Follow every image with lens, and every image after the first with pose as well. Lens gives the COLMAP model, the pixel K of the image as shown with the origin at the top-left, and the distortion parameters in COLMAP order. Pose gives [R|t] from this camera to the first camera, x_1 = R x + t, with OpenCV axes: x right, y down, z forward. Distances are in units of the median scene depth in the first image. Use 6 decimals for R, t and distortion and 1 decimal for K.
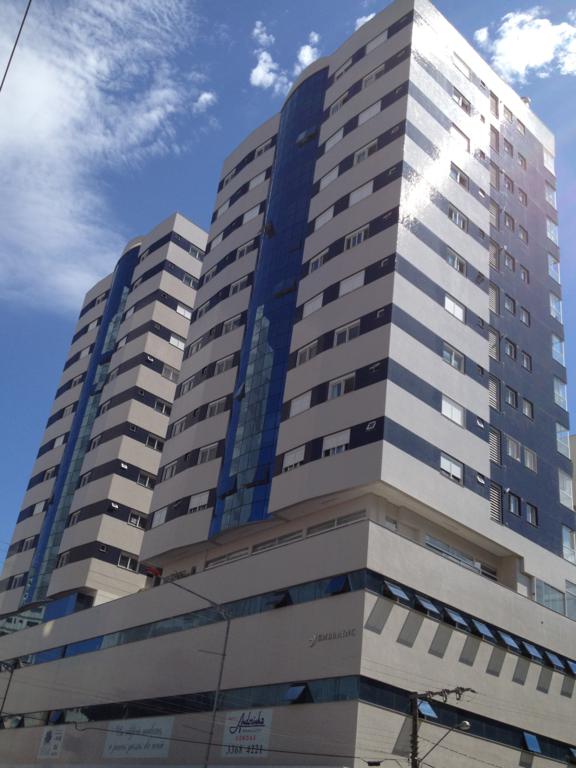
lens RADIAL K [[796.2, 0, 287.7], [0, 796.2, 426.6], [0, 0, 1]] dist [0.153566, -0.272953]
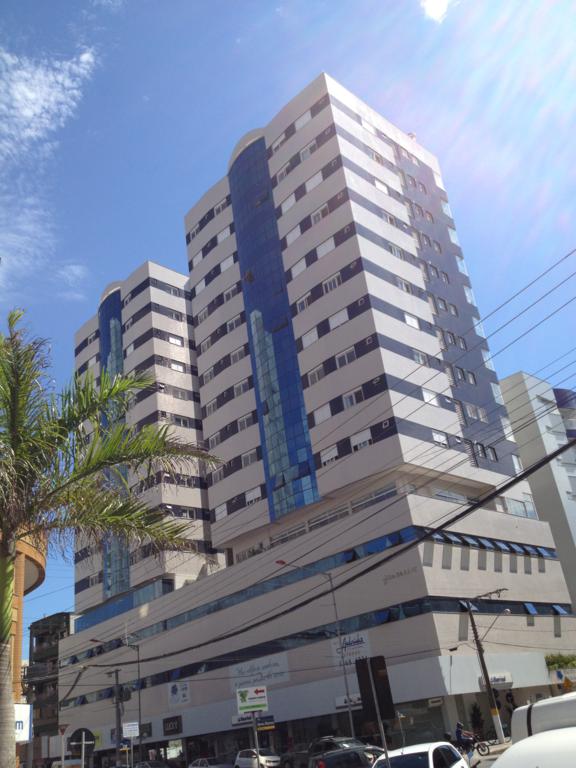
lens RADIAL K [[712.4, 0, 288.6], [0, 712.4, 415.7], [0, 0, 1]] dist [0.100954, -0.000515]
pose [[0.969658, -0.214720, 0.116869, -0.173036], [0.205996, 0.975082, 0.082347, -0.130015], [-0.131638, -0.055774, 0.989728, -0.197719]]
